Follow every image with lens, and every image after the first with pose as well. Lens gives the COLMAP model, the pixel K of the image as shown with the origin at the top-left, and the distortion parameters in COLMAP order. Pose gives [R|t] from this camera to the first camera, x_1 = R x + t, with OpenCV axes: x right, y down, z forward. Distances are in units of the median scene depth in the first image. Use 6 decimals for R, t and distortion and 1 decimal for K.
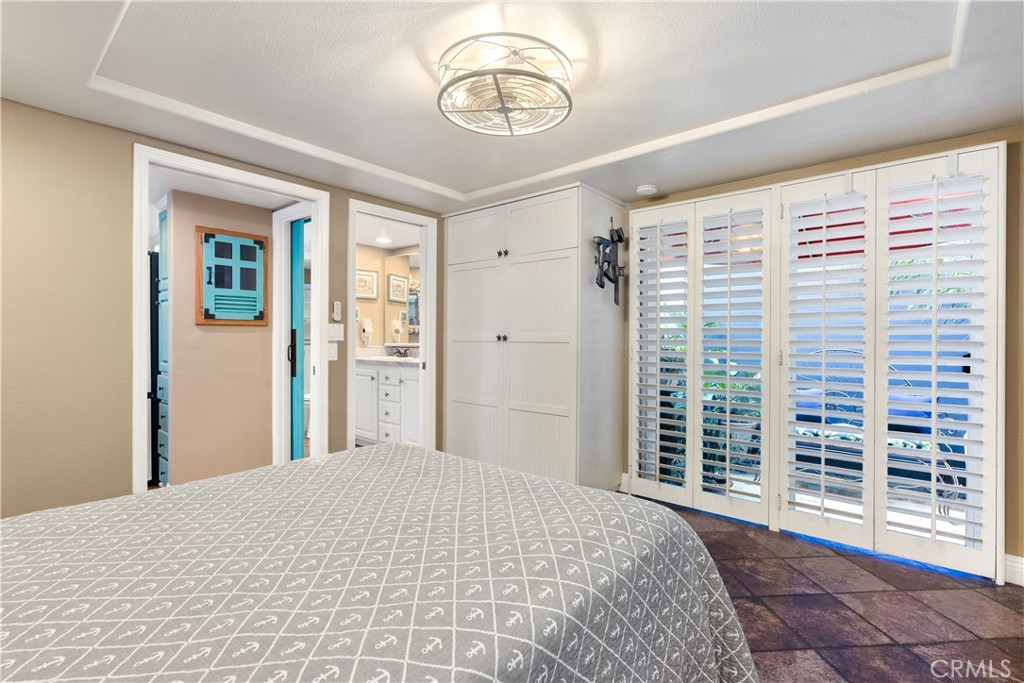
lens RADIAL K [[469.0, 0, 513.8], [0, 469.0, 338.8], [0, 0, 1]] dist [0.004522, 0.000972]
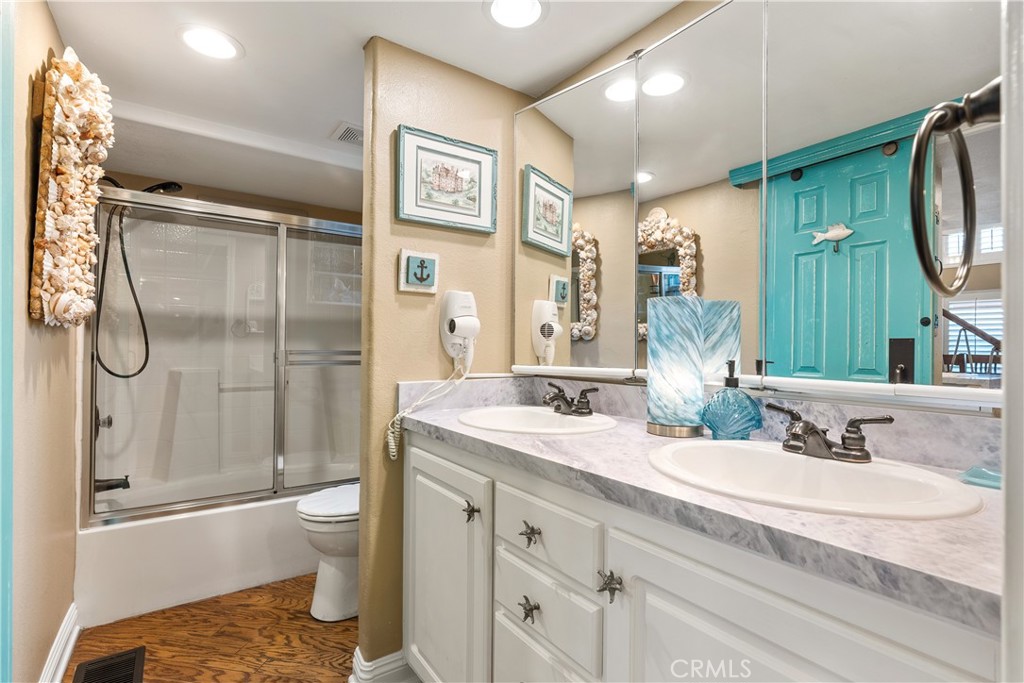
lens RADIAL K [[490.6, 0, 510.4], [0, 490.6, 345.4], [0, 0, 1]] dist [0.000085, 0.000003]
pose [[0.968685, 0.001028, -0.248291, -0.192910], [-0.004324, 0.999910, -0.012731, -0.000249], [0.248256, 0.013405, 0.968602, 0.669025]]
